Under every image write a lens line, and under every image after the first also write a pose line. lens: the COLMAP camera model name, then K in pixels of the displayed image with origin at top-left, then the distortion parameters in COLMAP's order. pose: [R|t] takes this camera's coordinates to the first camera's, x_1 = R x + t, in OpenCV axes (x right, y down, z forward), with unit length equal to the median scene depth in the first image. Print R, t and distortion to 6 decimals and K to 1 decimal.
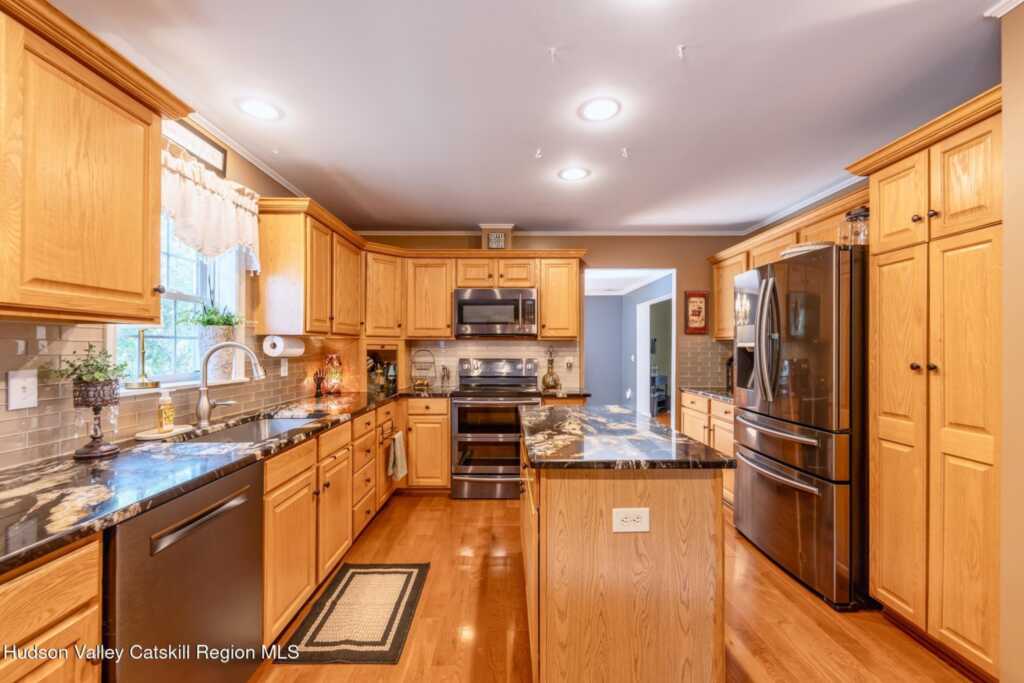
lens RADIAL K [[423.8, 0, 502.8], [0, 423.8, 347.8], [0, 0, 1]] dist [0.007301, 0.000114]
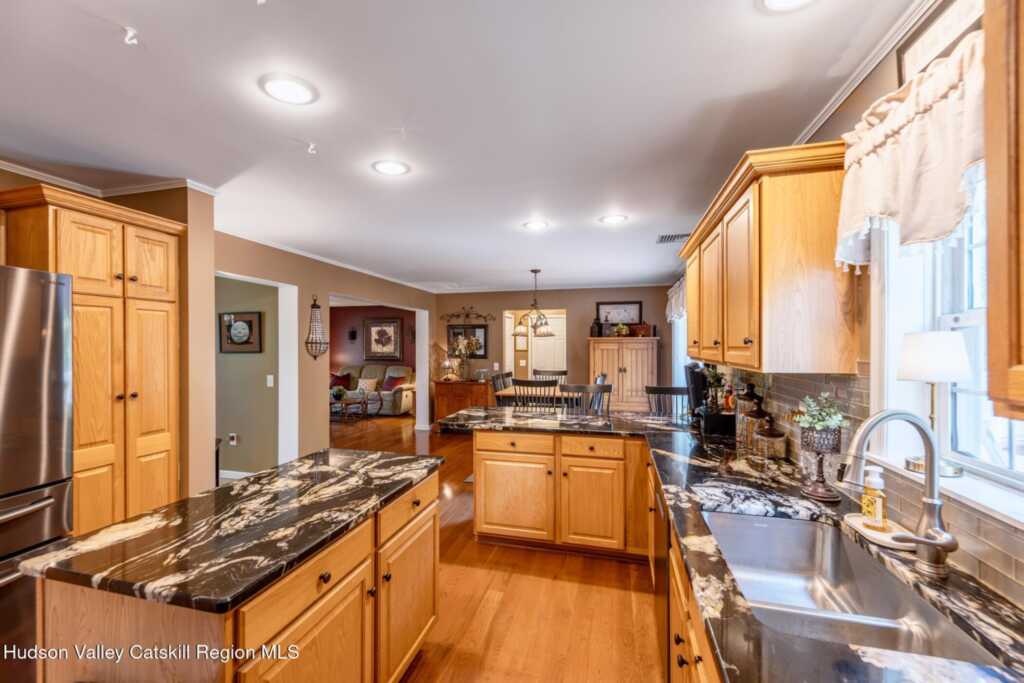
lens RADIAL K [[430.7, 0, 496.8], [0, 430.7, 347.2], [0, 0, 1]] dist [-0.011003, -0.000070]
pose [[-0.967389, -0.002898, 0.253279, -0.268425], [-0.002593, 0.999995, 0.001537, -0.069633], [-0.253283, 0.000830, -0.967392, 1.280717]]
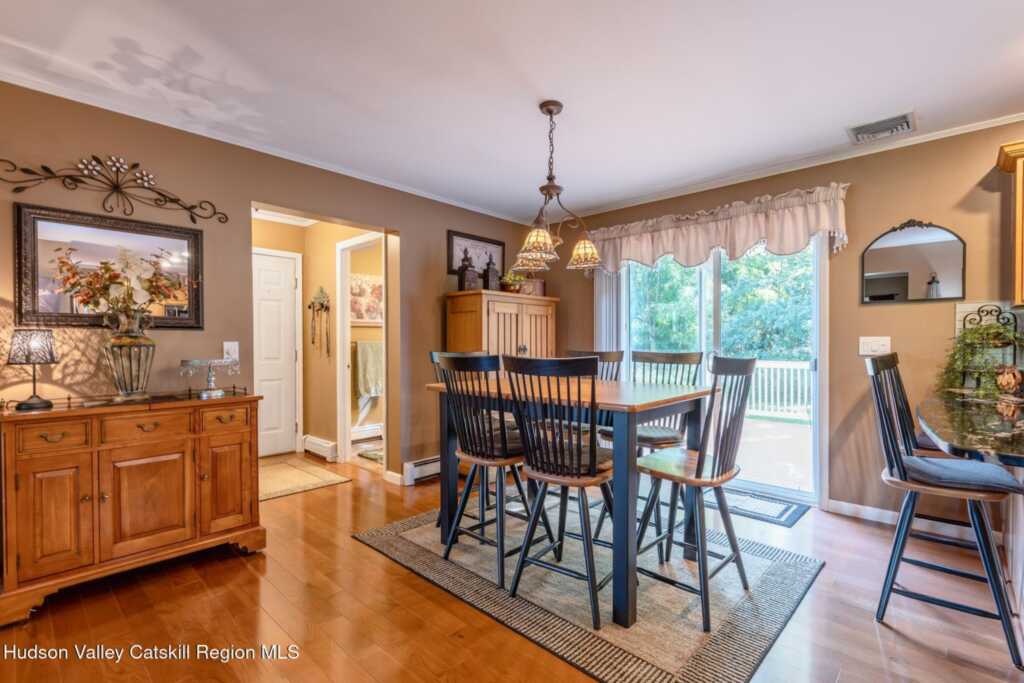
lens RADIAL K [[463.5, 0, 552.3], [0, 463.5, 348.6], [0, 0, 1]] dist [0.003512, 0.000671]
pose [[-0.650921, 0.009320, -0.759088, 0.803763], [-0.000162, 0.999923, 0.012415, 0.041190], [0.759146, 0.008204, -0.650869, -0.177184]]
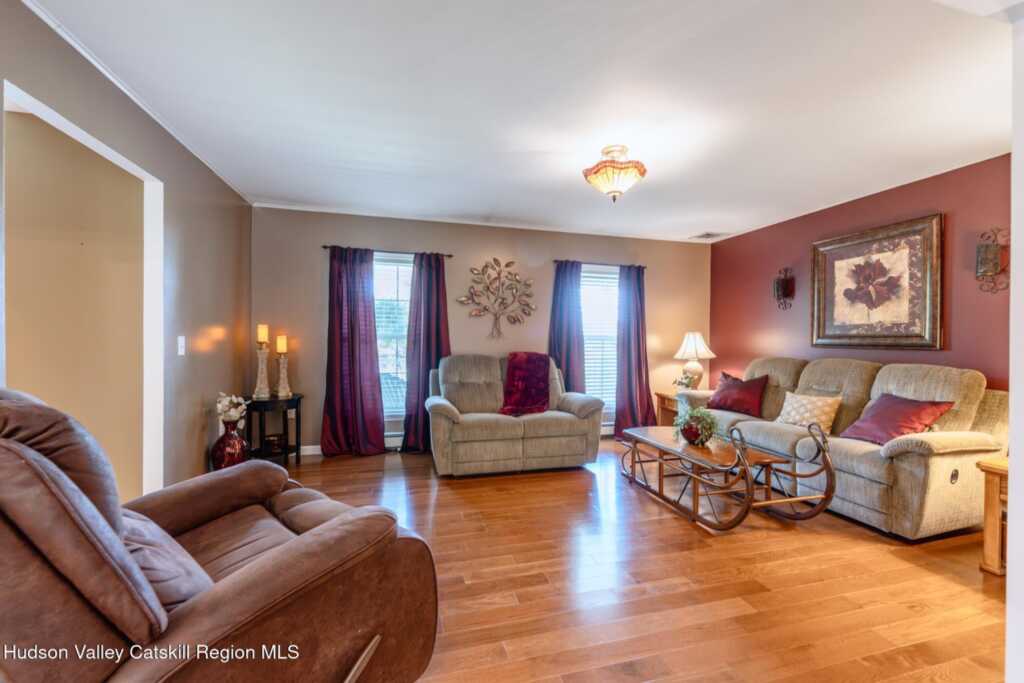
lens RADIAL K [[421.8, 0, 507.7], [0, 421.8, 340.7], [0, 0, 1]] dist [0.002494, 0.000126]
pose [[-0.249039, -0.004988, 0.968481, 0.658319], [-0.008961, 0.999956, 0.002846, 0.042977], [-0.968452, -0.007970, -0.249073, -0.705418]]
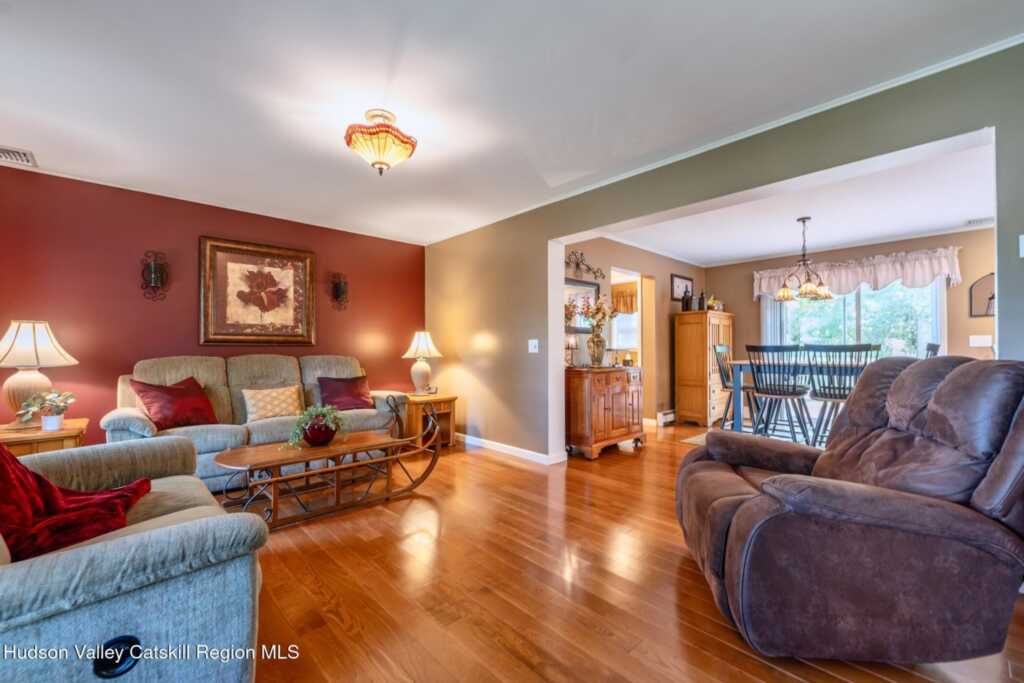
lens RADIAL K [[409.6, 0, 523.5], [0, 409.6, 346.6], [0, 0, 1]] dist [-0.000106, -0.000246]
pose [[-0.736643, -0.002372, -0.676277, 2.009476], [0.002057, 0.999981, -0.005748, 0.077335], [0.676278, -0.005625, -0.736625, -0.353799]]
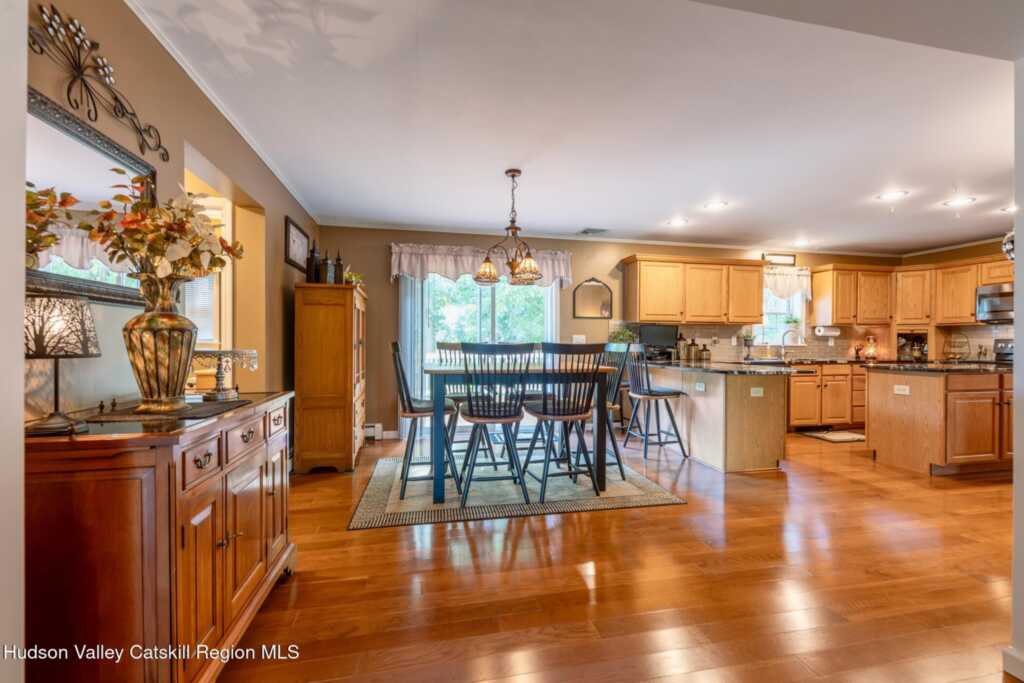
lens RADIAL K [[412.2, 0, 506.4], [0, 412.2, 344.0], [0, 0, 1]] dist [0.002245, -0.000017]
pose [[0.196363, 0.004041, -0.980523, 1.276814], [-0.003499, 0.999988, 0.003421, 0.063209], [0.980525, 0.002759, 0.196375, -1.053109]]
